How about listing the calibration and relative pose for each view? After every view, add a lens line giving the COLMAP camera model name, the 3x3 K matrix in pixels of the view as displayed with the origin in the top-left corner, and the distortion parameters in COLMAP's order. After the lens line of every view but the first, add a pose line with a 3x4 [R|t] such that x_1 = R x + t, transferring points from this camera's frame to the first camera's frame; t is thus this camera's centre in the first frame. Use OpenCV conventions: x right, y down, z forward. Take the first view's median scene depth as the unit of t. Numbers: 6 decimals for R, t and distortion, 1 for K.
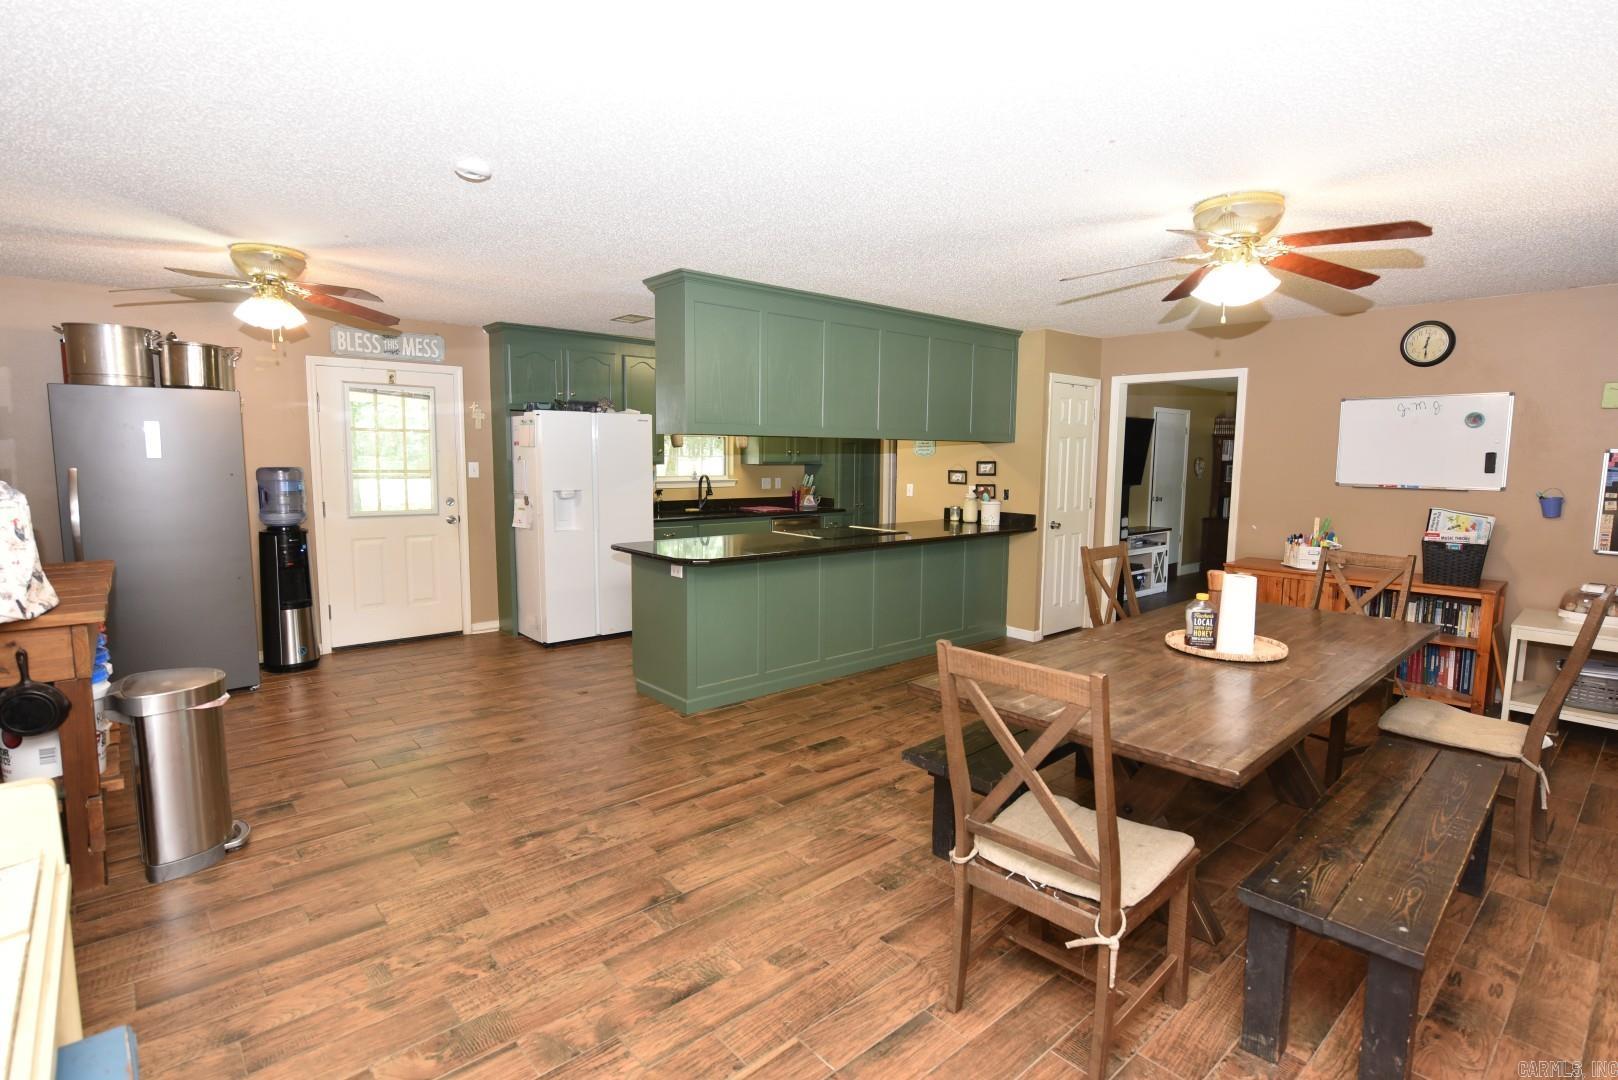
lens RADIAL K [[790.3, 0, 814.3], [0, 790.3, 539.9], [0, 0, 1]] dist [-0.007957, 0.000430]
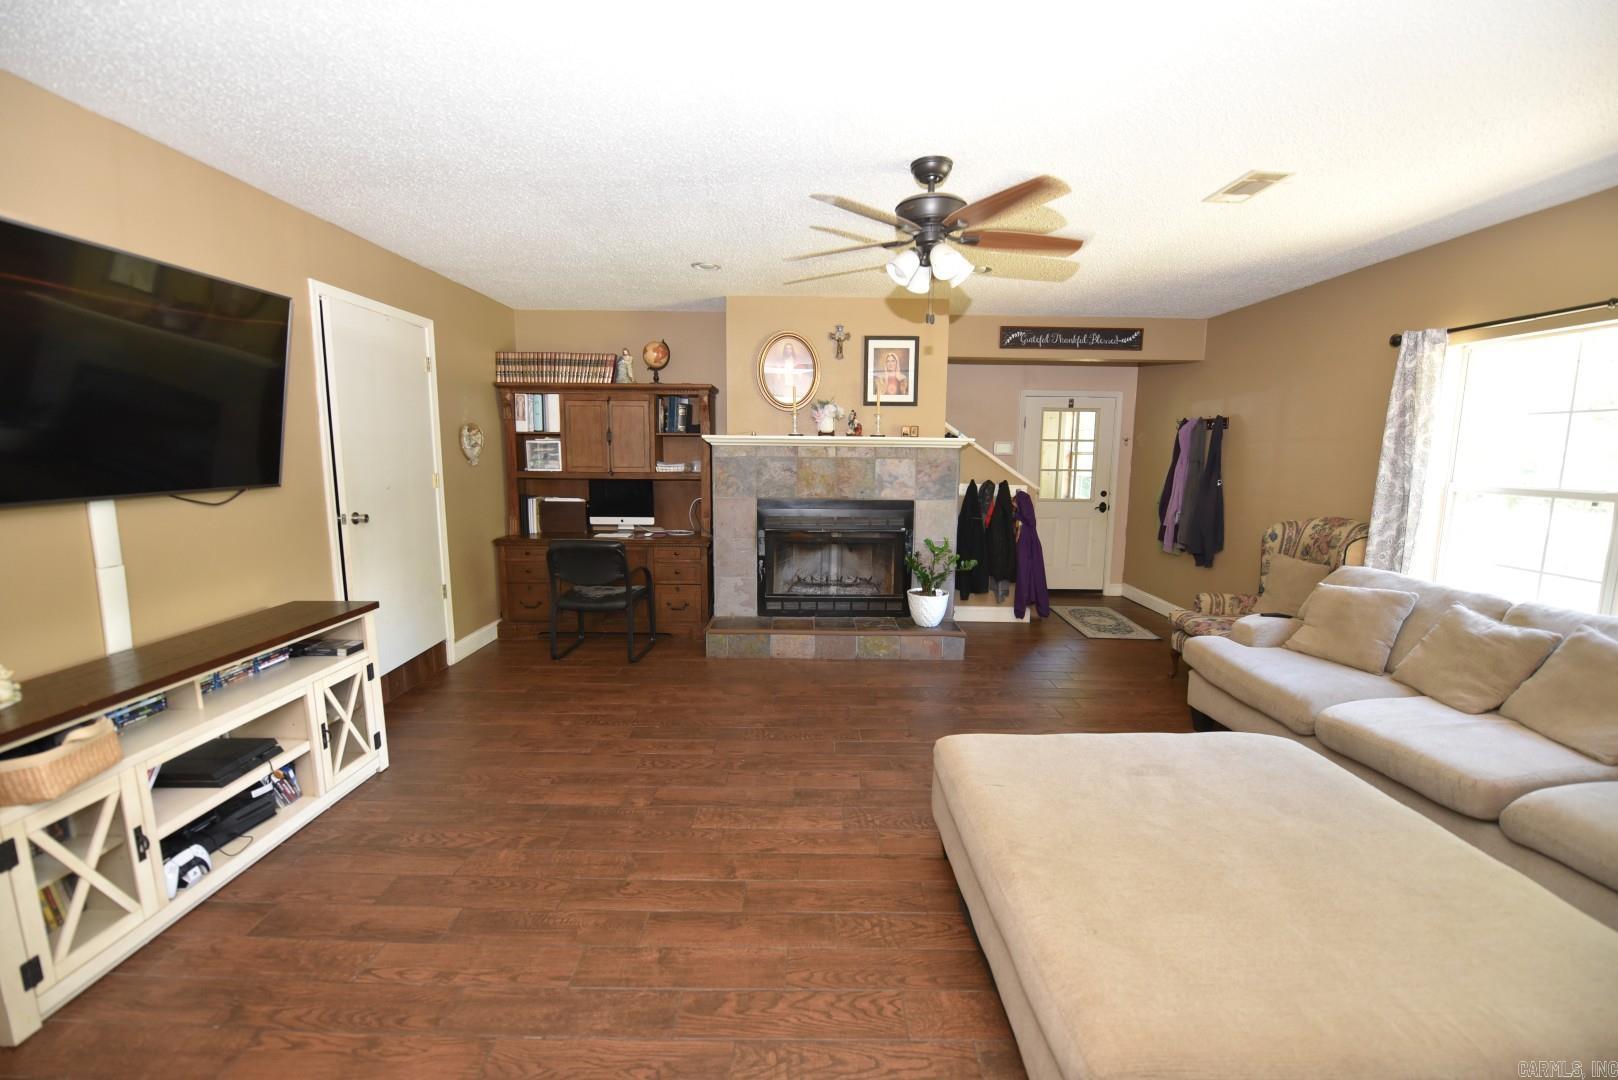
lens RADIAL K [[645.9, 0, 814.3], [0, 645.9, 545.2], [0, 0, 1]] dist [-0.015924, -0.001579]
pose [[0.654369, -0.109124, 0.748260, 0.663072], [0.079547, 0.993976, 0.075393, -0.084767], [-0.751980, 0.010186, 0.659108, 1.180089]]
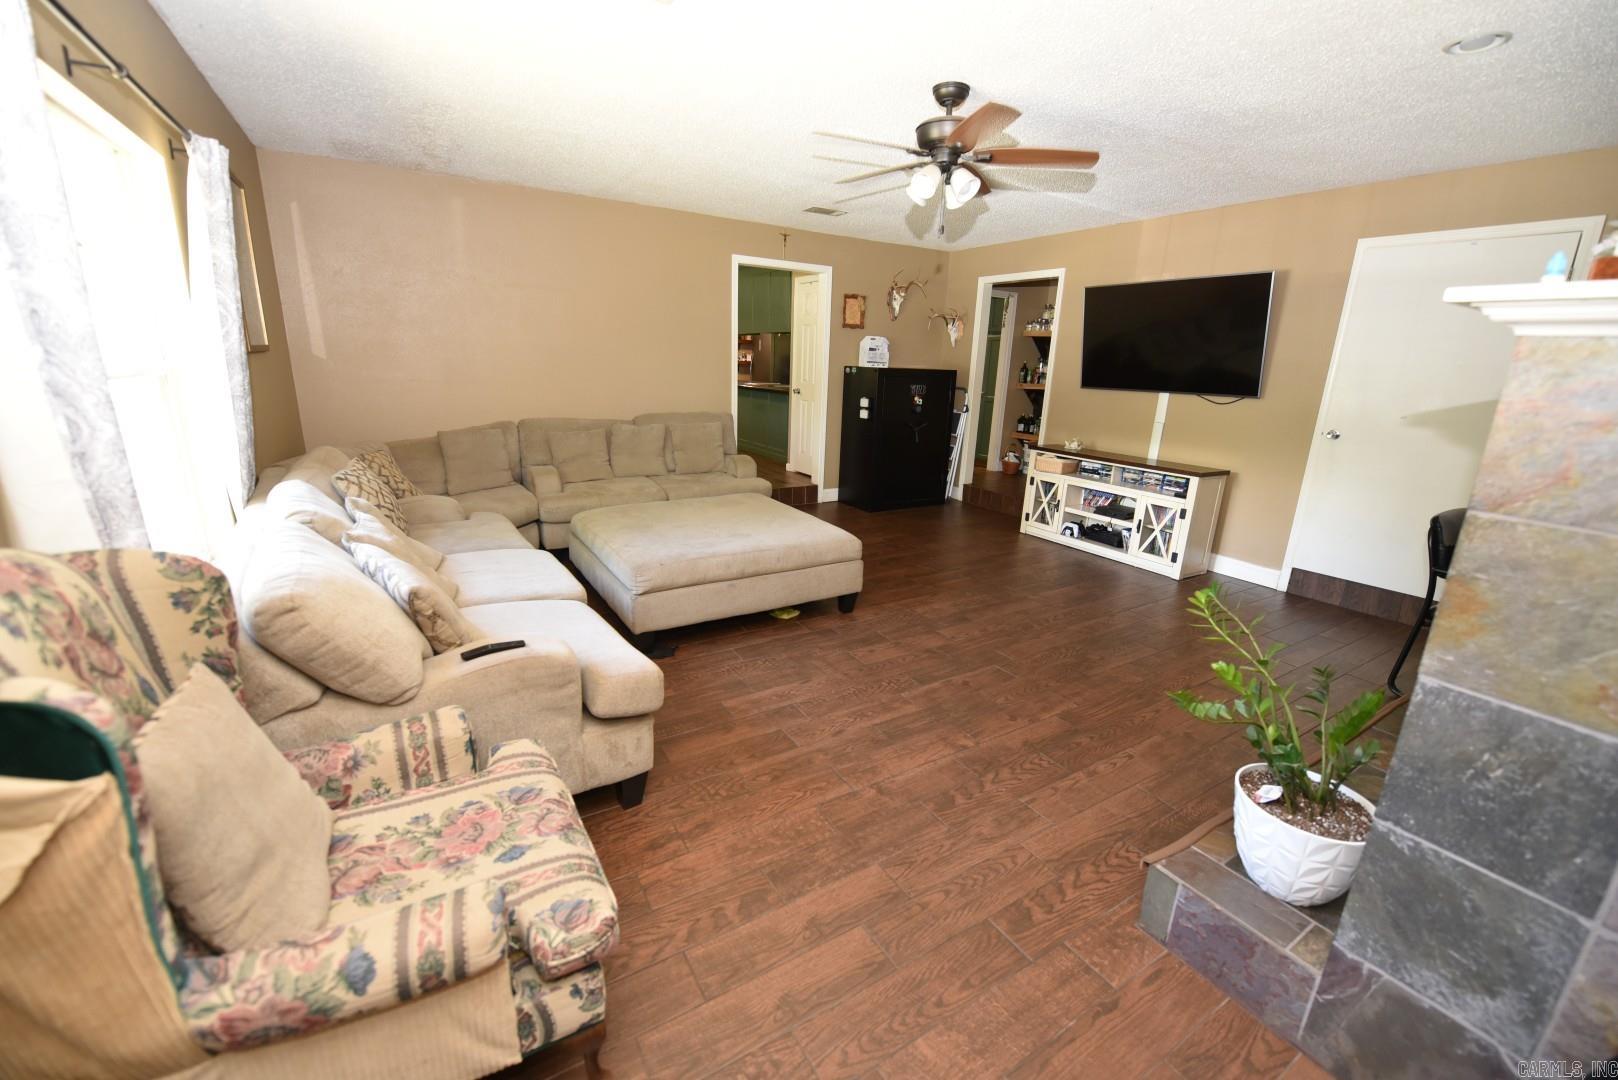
lens RADIAL K [[645.9, 0, 806.7], [0, 645.9, 545.9], [0, 0, 1]] dist [-0.015924, -0.001579]
pose [[-0.177856, 0.255781, -0.950233, 1.717216], [-0.144394, 0.948394, 0.282312, -0.096834], [0.973405, 0.187419, -0.131744, 1.446963]]
